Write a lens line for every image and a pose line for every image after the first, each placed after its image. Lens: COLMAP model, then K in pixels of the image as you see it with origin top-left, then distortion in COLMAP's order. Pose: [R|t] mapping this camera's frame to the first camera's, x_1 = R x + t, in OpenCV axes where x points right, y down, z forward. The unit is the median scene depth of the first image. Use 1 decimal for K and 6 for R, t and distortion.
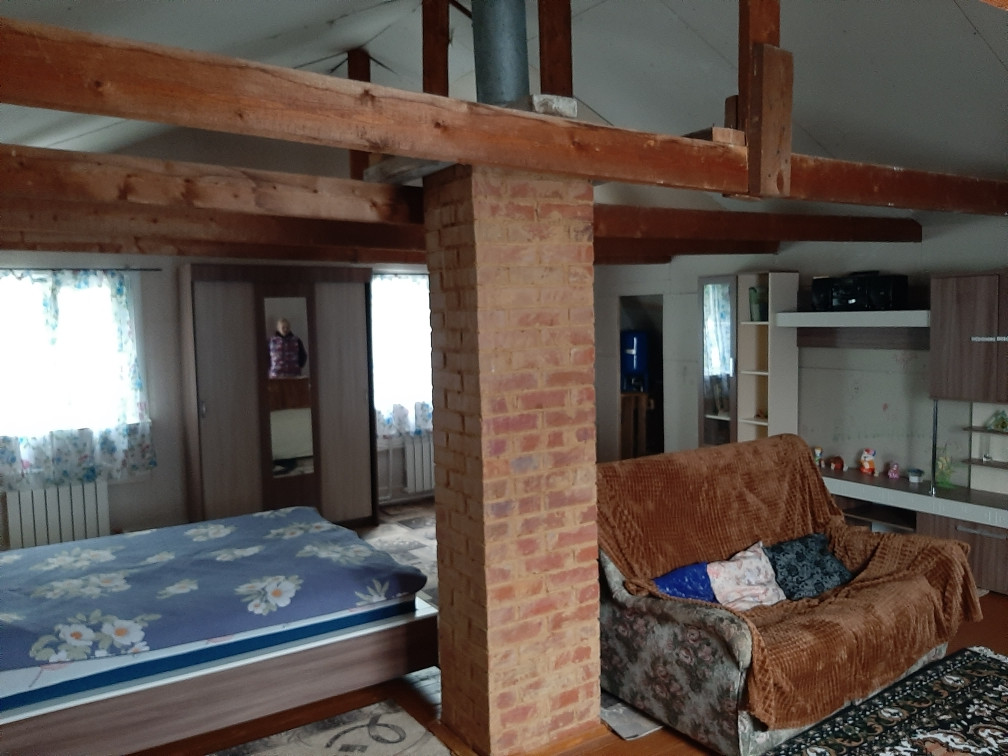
lens RADIAL K [[774.8, 0, 507.2], [0, 774.8, 376.3], [0, 0, 1]] dist [0.072271, -0.144205]
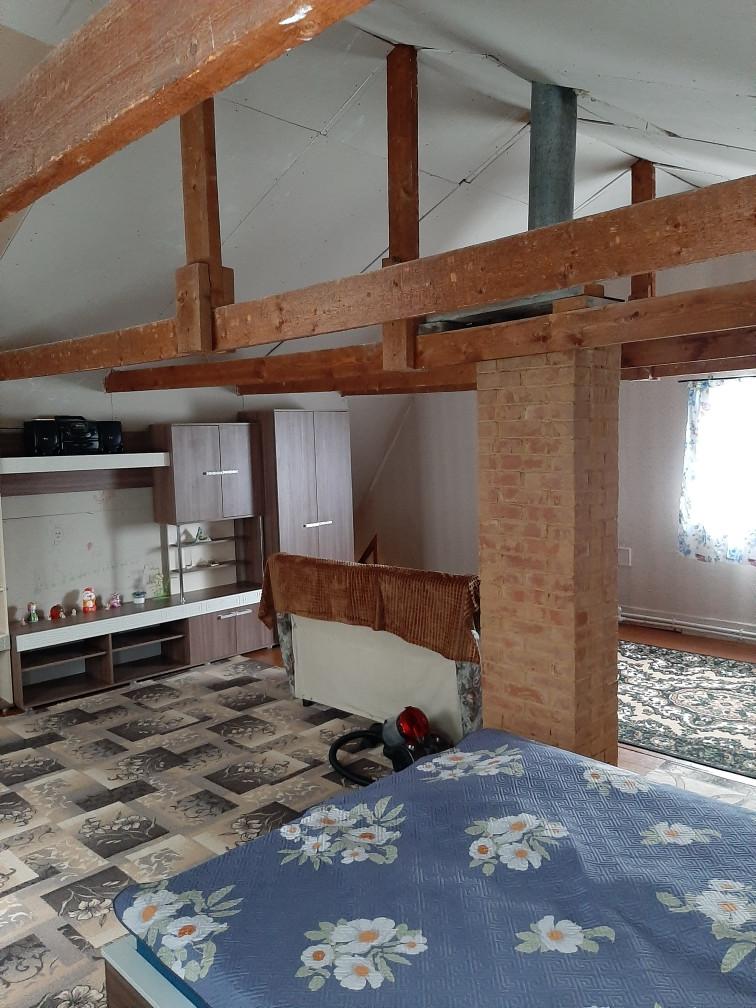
lens RADIAL K [[768.8, 0, 371.1], [0, 768.8, 505.3], [0, 0, 1]] dist [0.081371, -0.143633]
pose [[-0.198867, -0.057148, 0.978359, -1.047029], [0.103550, 0.991485, 0.078963, -0.098341], [-0.974541, 0.117012, -0.191256, 1.404476]]
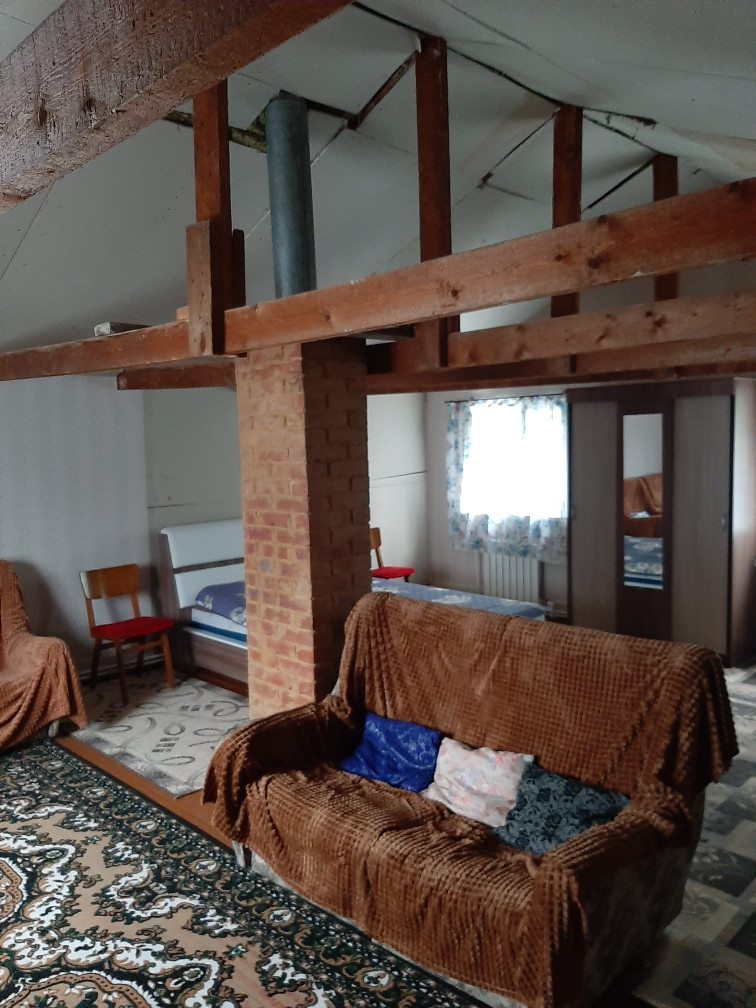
lens RADIAL K [[783.9, 0, 389.3], [0, 783.9, 507.1], [0, 0, 1]] dist [0.083195, -0.140006]
pose [[0.214268, 0.108450, -0.970736, 1.185375], [-0.057182, 0.993506, 0.098372, -0.113005], [0.975100, 0.034430, 0.219077, 0.800286]]
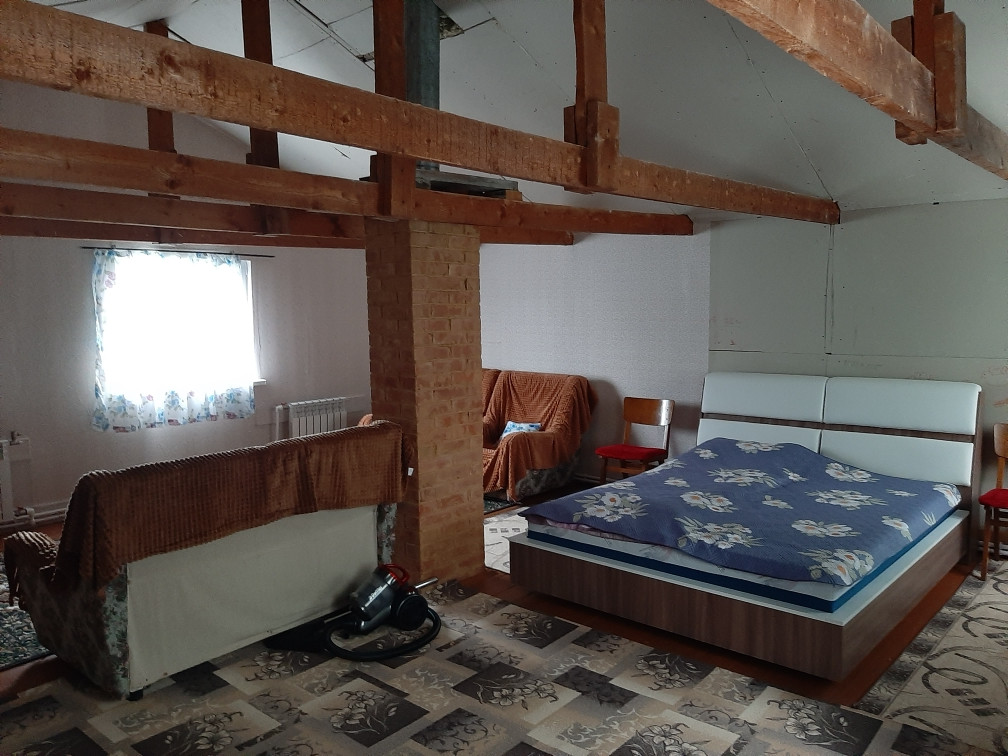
lens RADIAL K [[792.8, 0, 488.8], [0, 792.8, 375.5], [0, 0, 1]] dist [0.091605, -0.174520]
pose [[-0.968221, 0.065101, -0.241473, 0.242516], [0.024382, 0.985498, 0.167927, -0.167656], [0.248903, 0.156703, -0.955767, 2.317657]]
